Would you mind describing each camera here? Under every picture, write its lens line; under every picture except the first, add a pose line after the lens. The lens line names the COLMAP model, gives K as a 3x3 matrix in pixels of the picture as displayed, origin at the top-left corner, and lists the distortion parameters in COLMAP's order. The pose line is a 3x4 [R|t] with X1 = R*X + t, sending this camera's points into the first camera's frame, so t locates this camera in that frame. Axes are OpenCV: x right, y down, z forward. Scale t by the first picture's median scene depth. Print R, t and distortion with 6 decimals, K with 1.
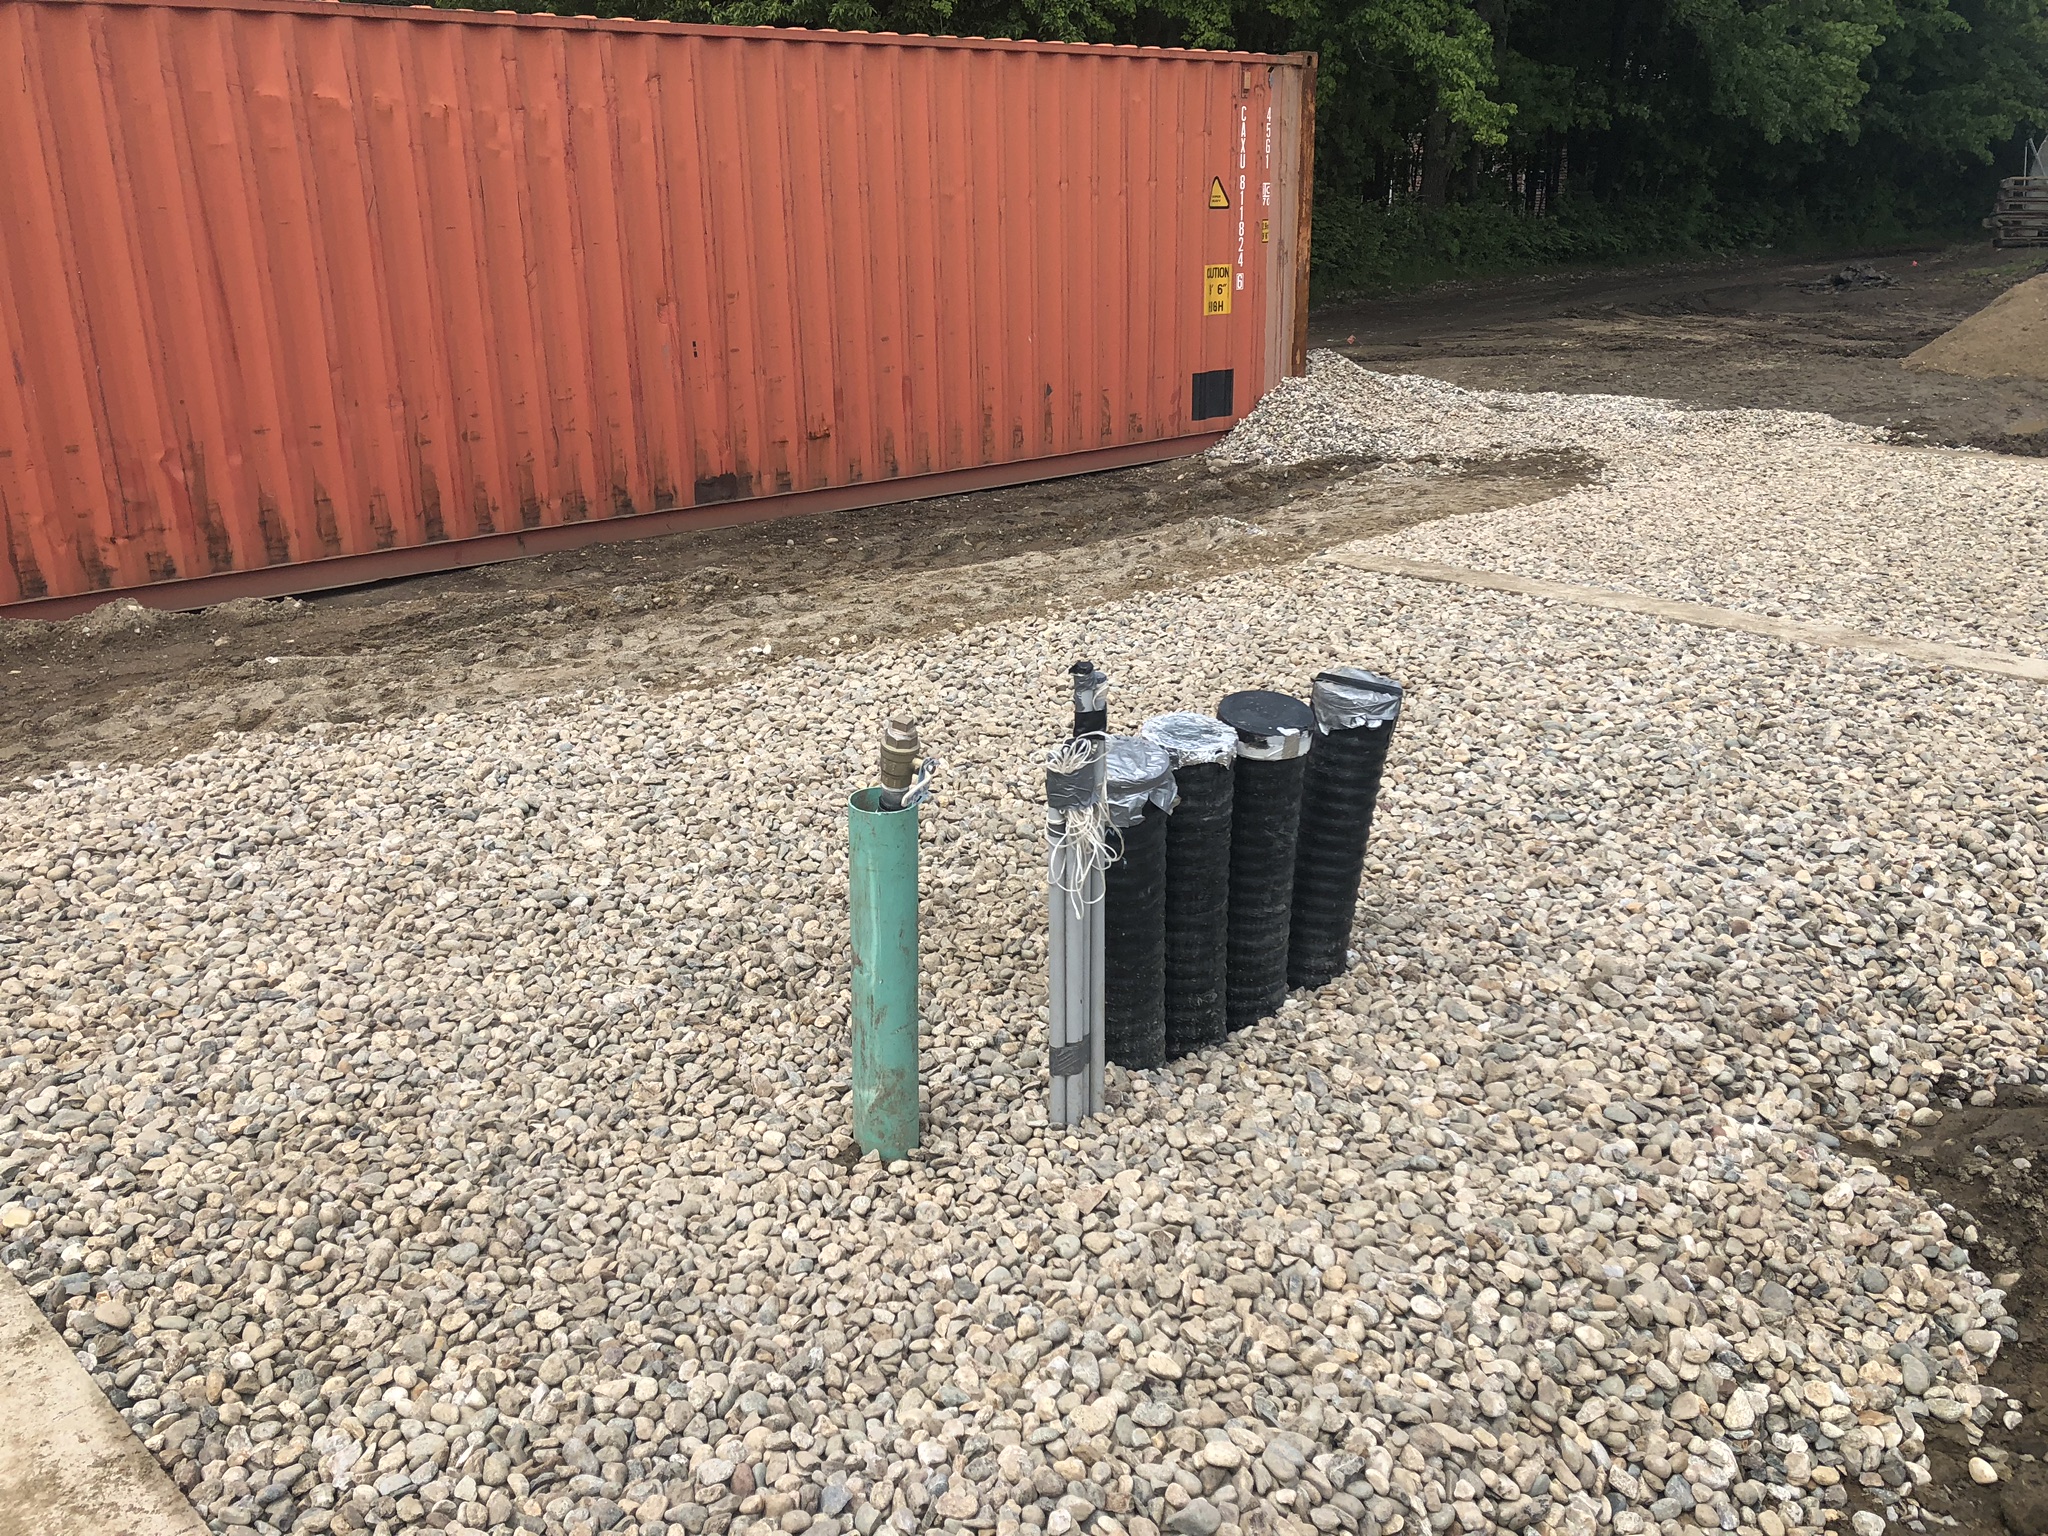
lens RADIAL K [[1666.6, 0, 1020.5], [0, 1666.6, 738.1], [0, 0, 1]] dist [0.044572, -0.051387]
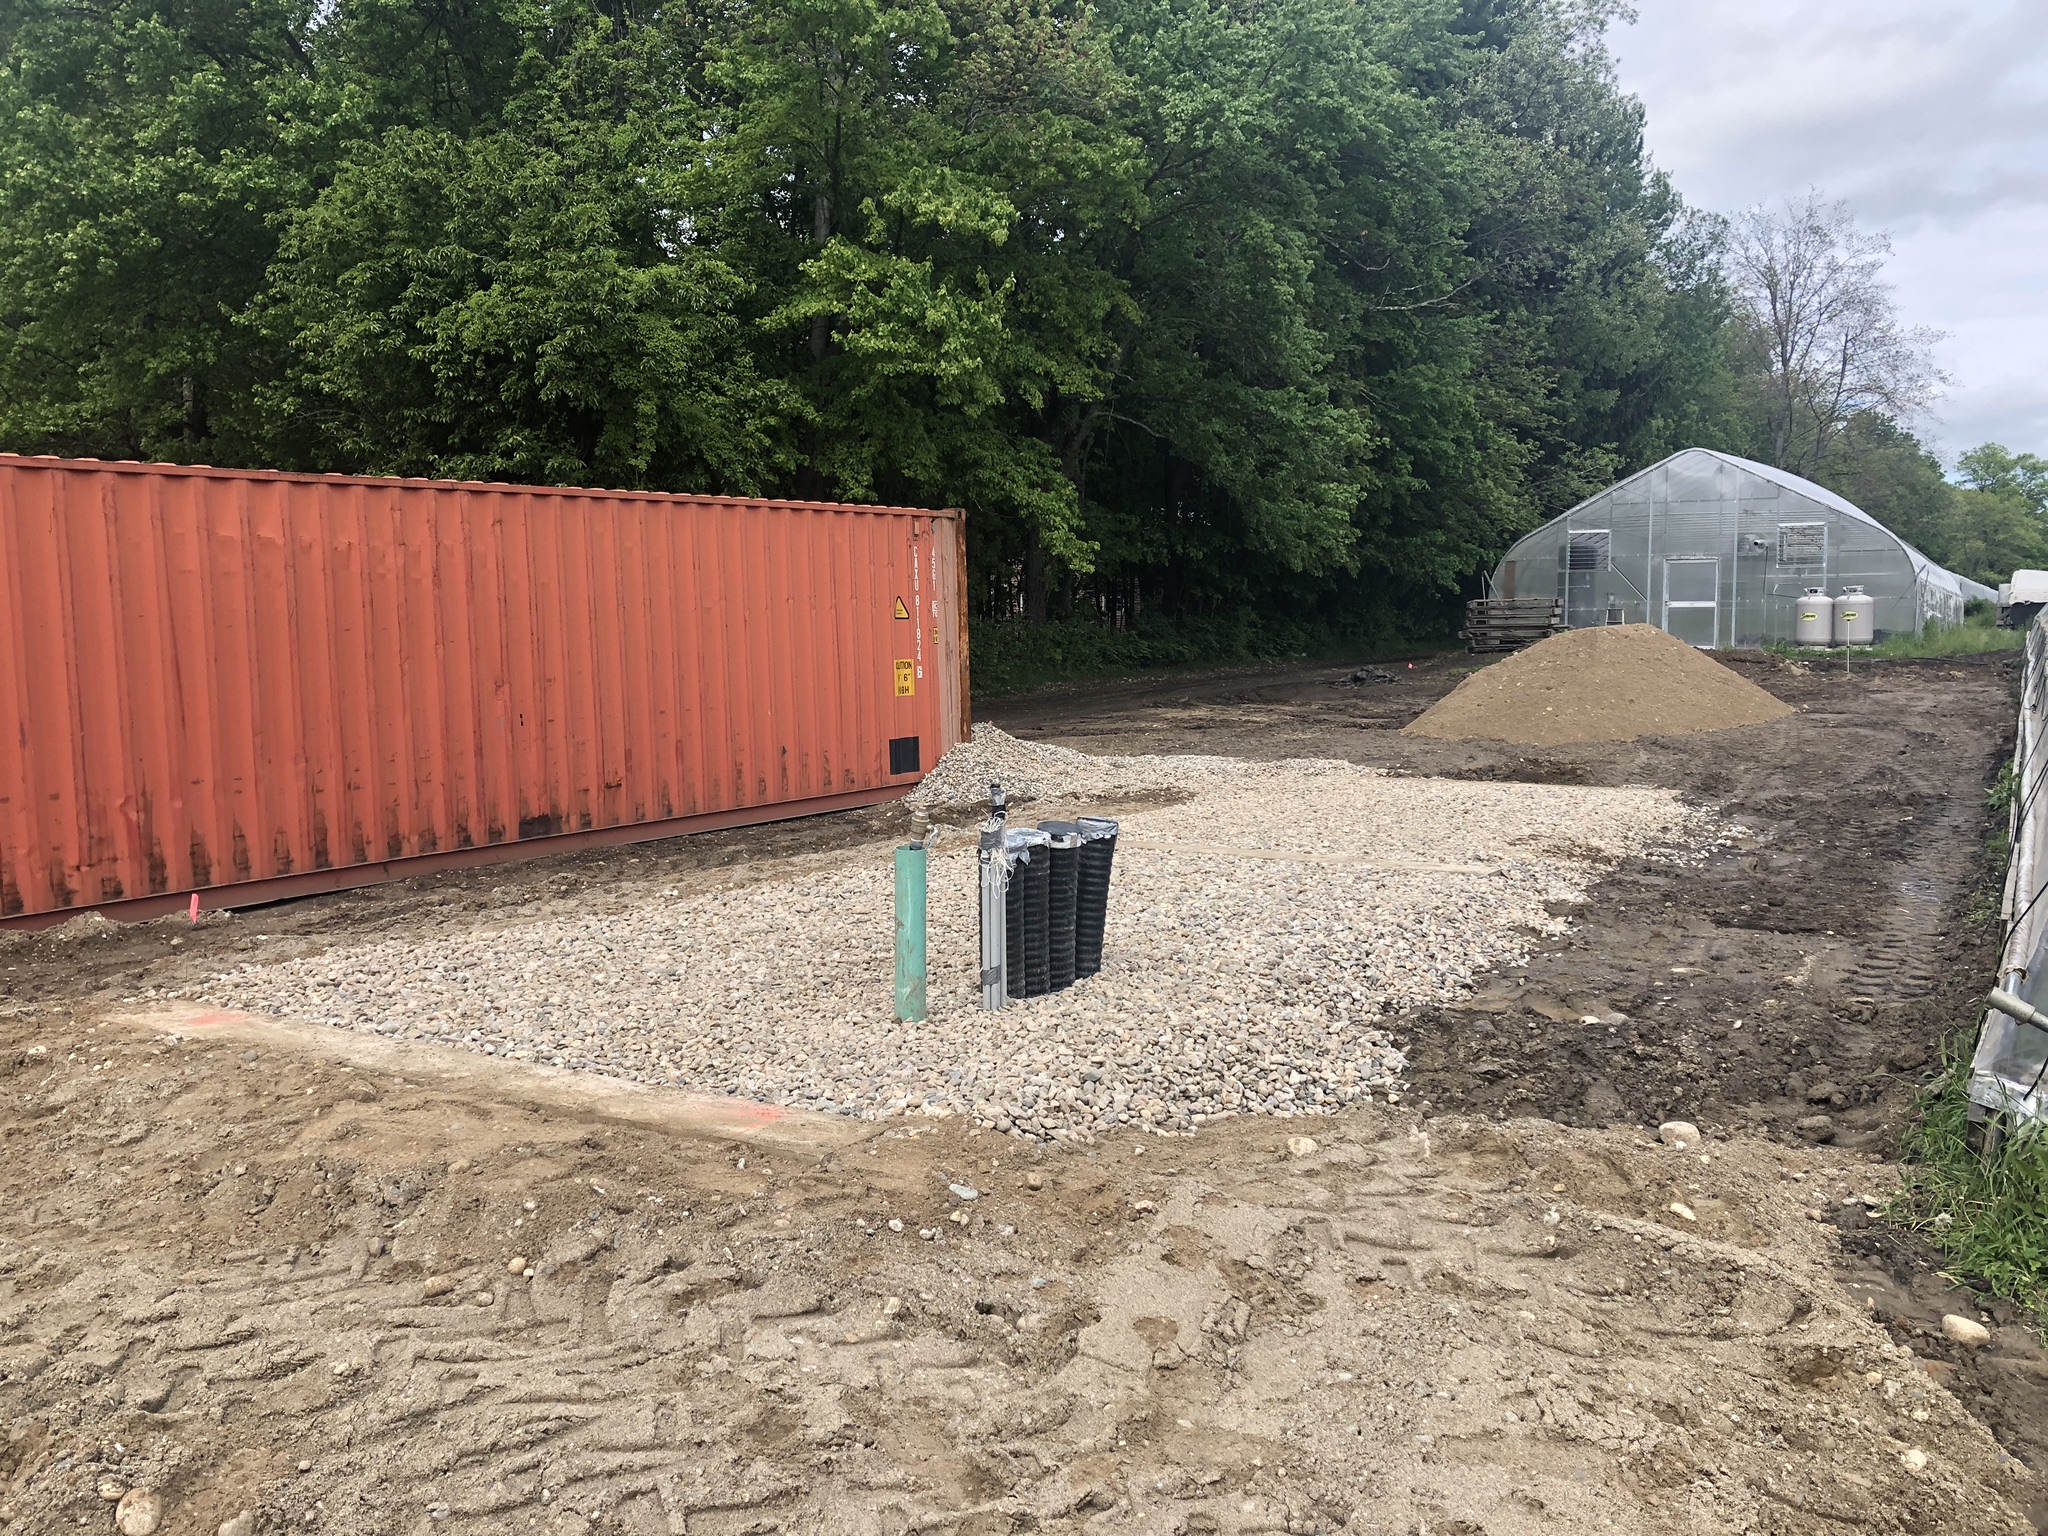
lens RADIAL K [[1640.8, 0, 1024.0], [0, 1640.8, 768.0], [0, 0, 1]] dist [0.108516, -0.220097]
pose [[0.973199, -0.024367, 0.228671, -0.115855], [0.074282, 0.974376, -0.212307, 0.109319], [-0.217638, 0.223603, 0.950071, -0.305149]]
